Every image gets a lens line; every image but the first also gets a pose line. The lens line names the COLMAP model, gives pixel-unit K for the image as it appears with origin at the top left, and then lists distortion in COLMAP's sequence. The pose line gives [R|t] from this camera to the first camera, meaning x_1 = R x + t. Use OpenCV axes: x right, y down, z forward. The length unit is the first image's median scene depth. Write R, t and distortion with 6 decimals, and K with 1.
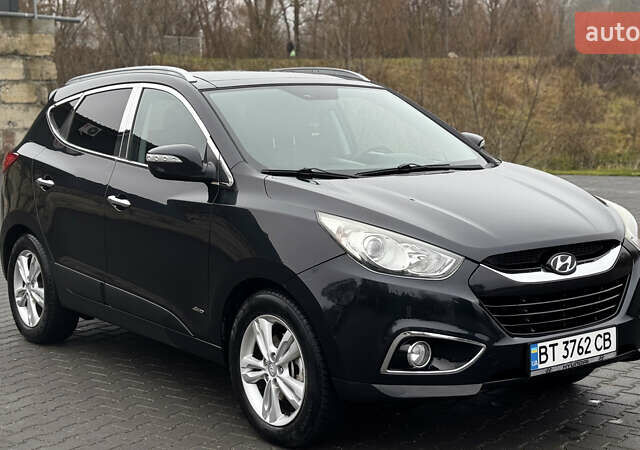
lens RADIAL K [[1238.8, 0, 293.8], [0, 1238.8, 224.8], [0, 0, 1]] dist [0.220433, -0.199868]
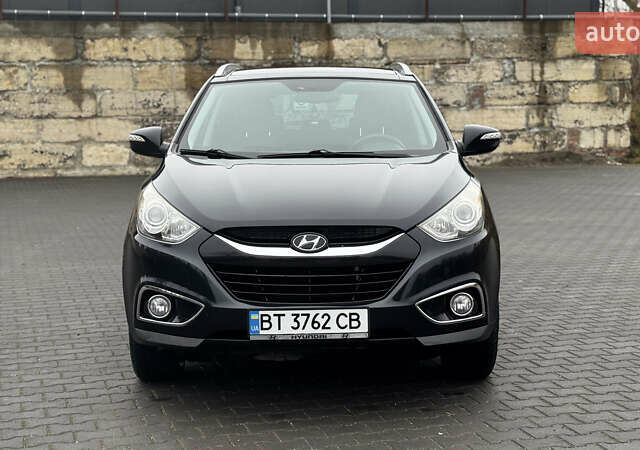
lens RADIAL K [[1238.8, 0, 293.8], [0, 1238.8, 224.8], [0, 0, 1]] dist [0.220433, -0.199868]
pose [[0.765075, 0.070798, -0.640038, 0.880051], [-0.073414, 0.997047, 0.022532, -0.007197], [0.639743, 0.029749, 0.768013, 0.174440]]
